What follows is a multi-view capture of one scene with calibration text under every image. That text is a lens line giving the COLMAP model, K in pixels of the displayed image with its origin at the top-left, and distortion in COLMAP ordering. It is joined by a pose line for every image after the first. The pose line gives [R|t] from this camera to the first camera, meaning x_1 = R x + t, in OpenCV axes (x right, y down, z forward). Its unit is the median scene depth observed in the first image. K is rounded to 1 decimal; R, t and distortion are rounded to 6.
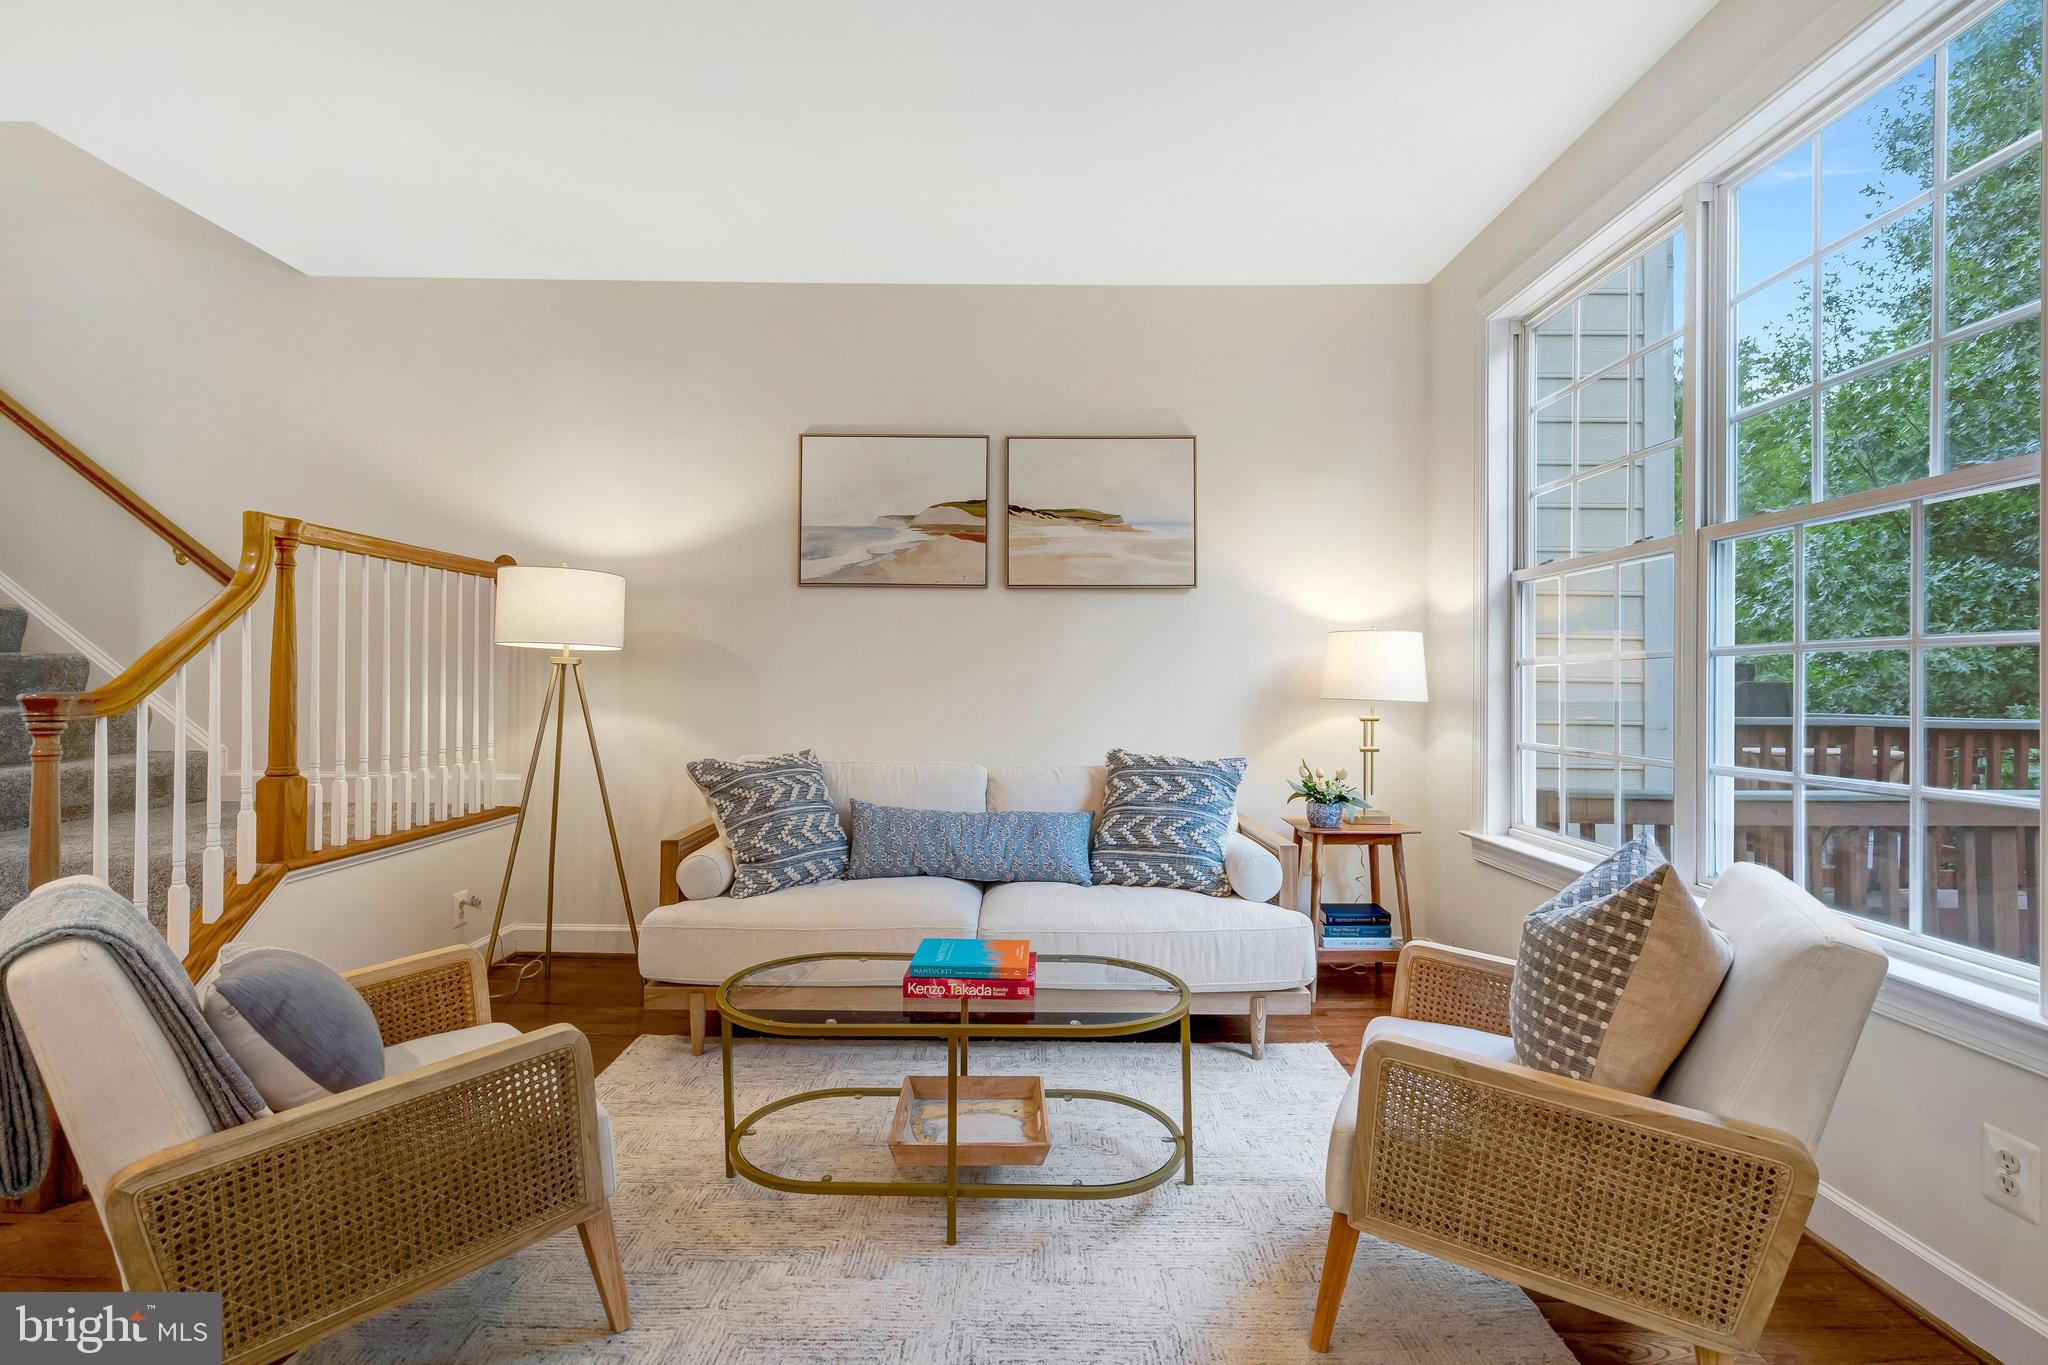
lens RADIAL K [[949.5, 0, 1011.5], [0, 949.5, 677.1], [0, 0, 1]] dist [-0.008993, 0.003385]
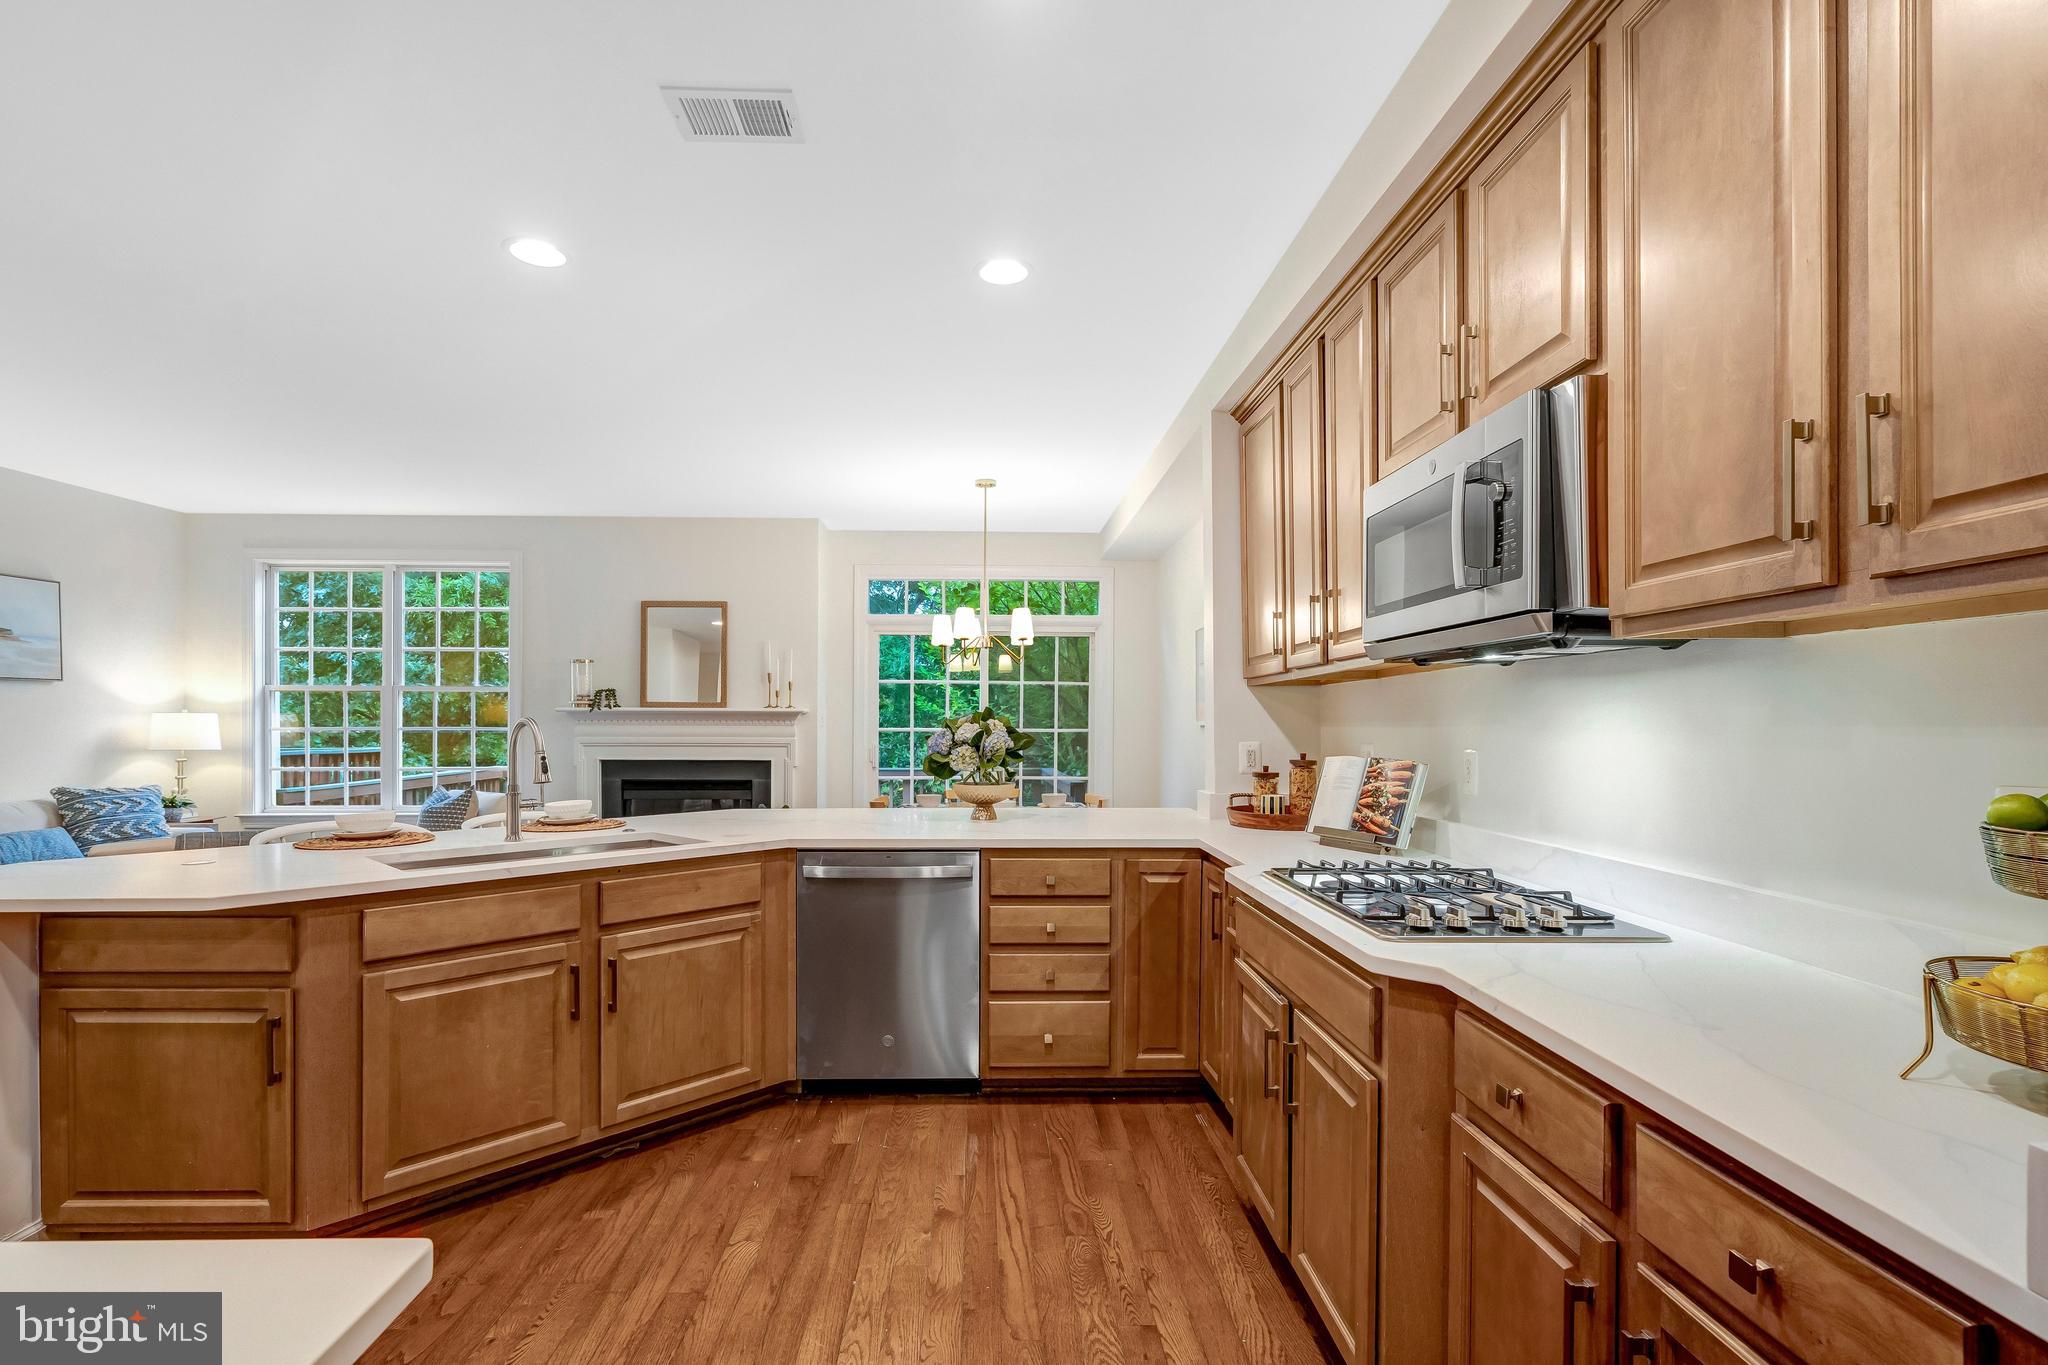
lens RADIAL K [[949.5, 0, 989.9], [0, 949.5, 715.9], [0, 0, 1]] dist [-0.008993, 0.003385]
pose [[-0.024758, -0.004056, 0.999685, -1.653934], [-0.009481, 0.999948, 0.003823, -0.070325], [-0.999649, -0.009383, -0.024795, -0.559524]]
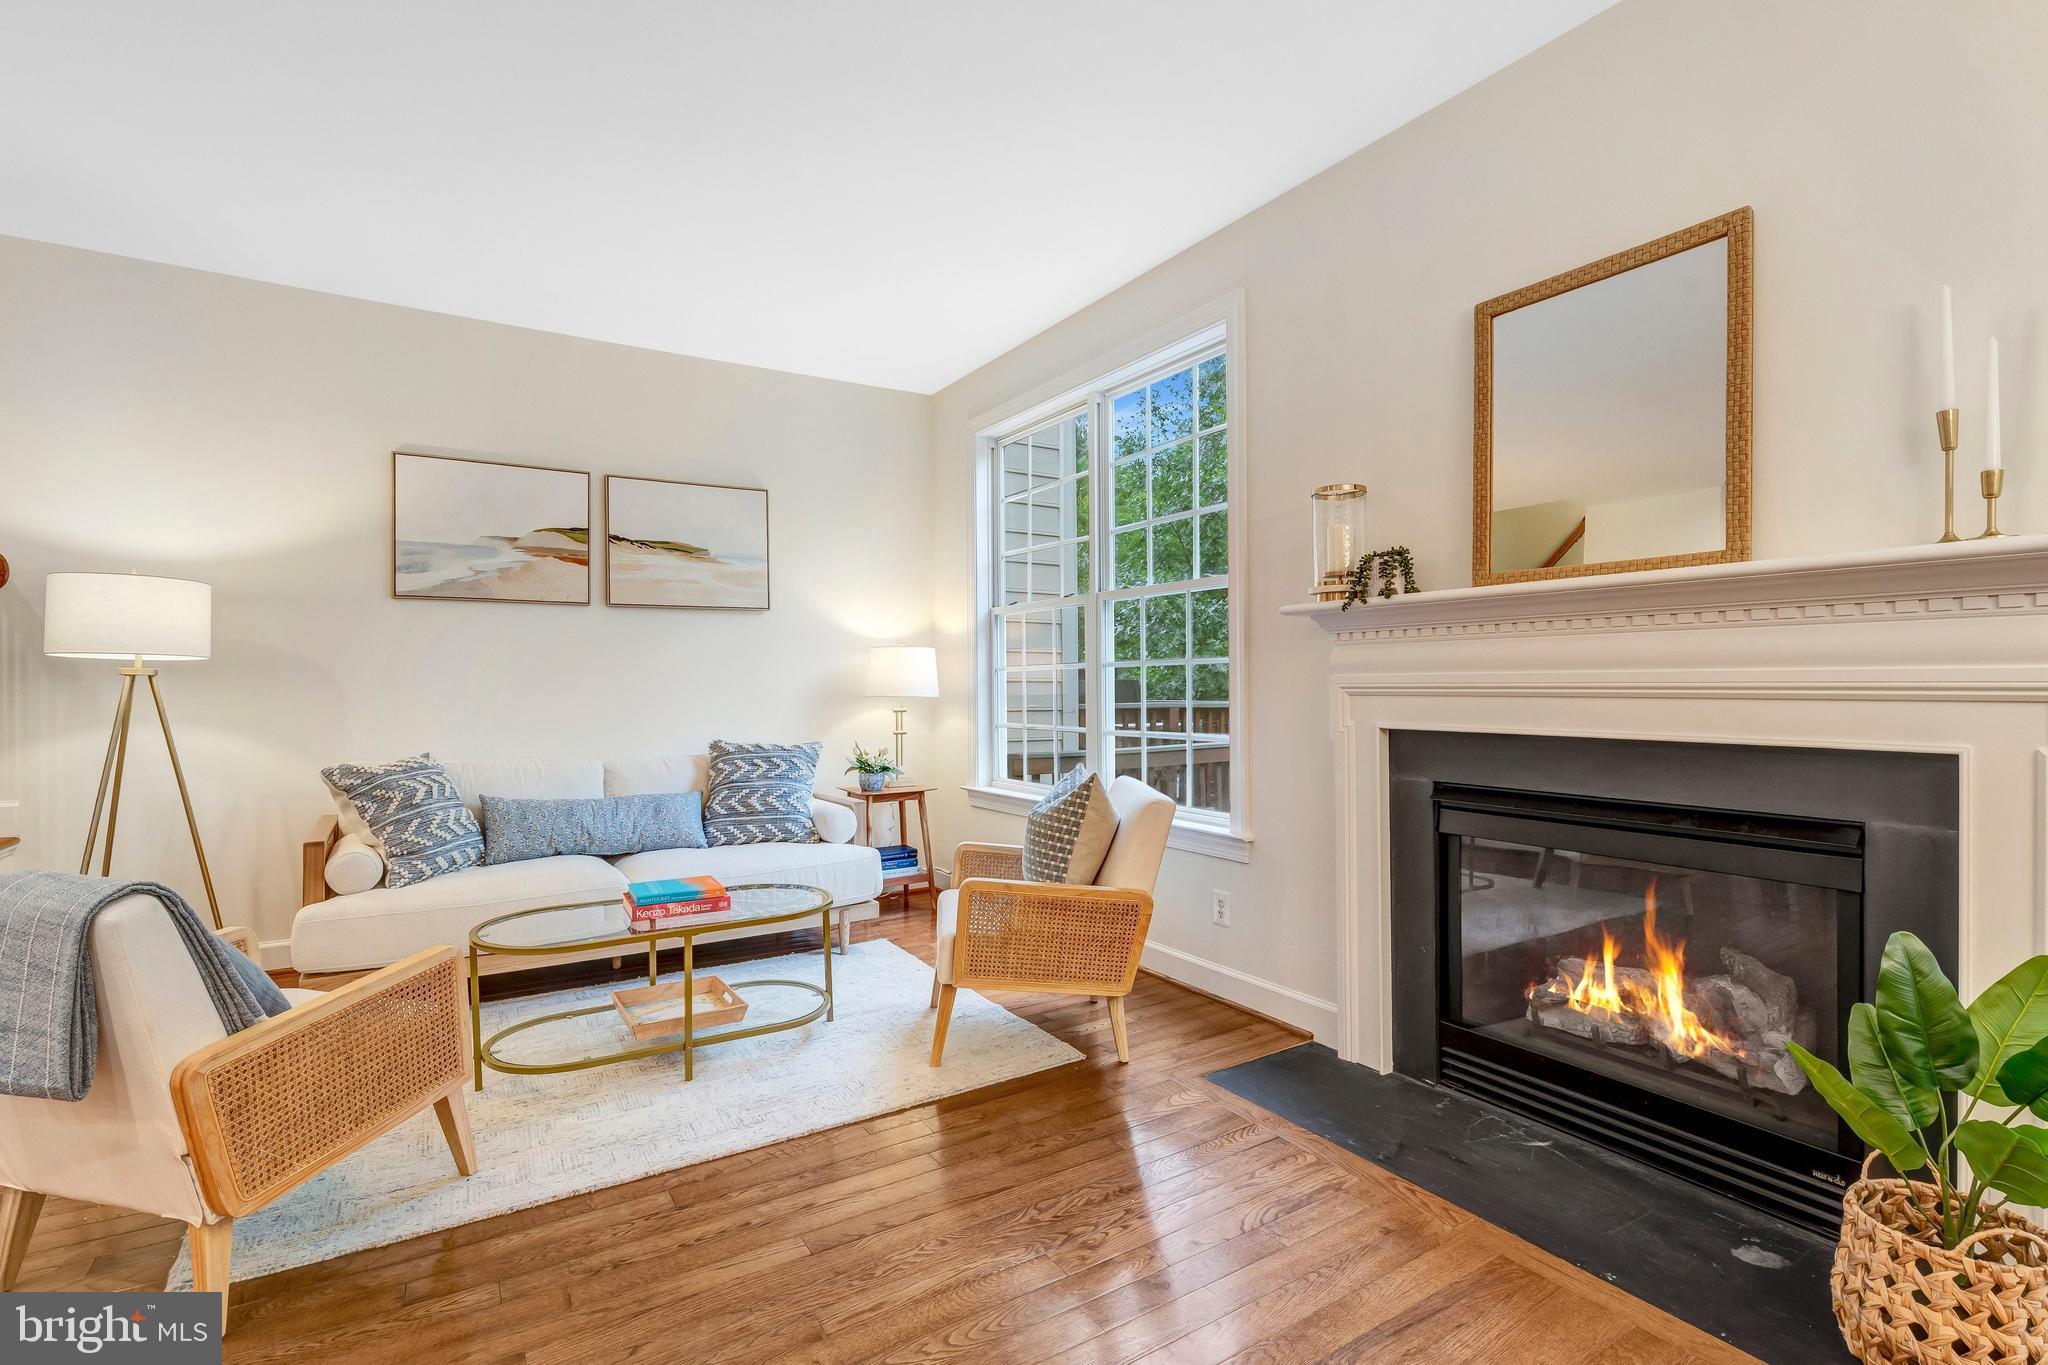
lens RADIAL K [[949.5, 0, 1013.8], [0, 949.5, 679.4], [0, 0, 1]] dist [-0.008993, 0.003385]
pose [[0.846384, -0.009514, 0.532488, -0.244417], [0.008330, 0.999955, 0.004627, -0.006942], [-0.532508, 0.000519, 0.846425, -0.288021]]
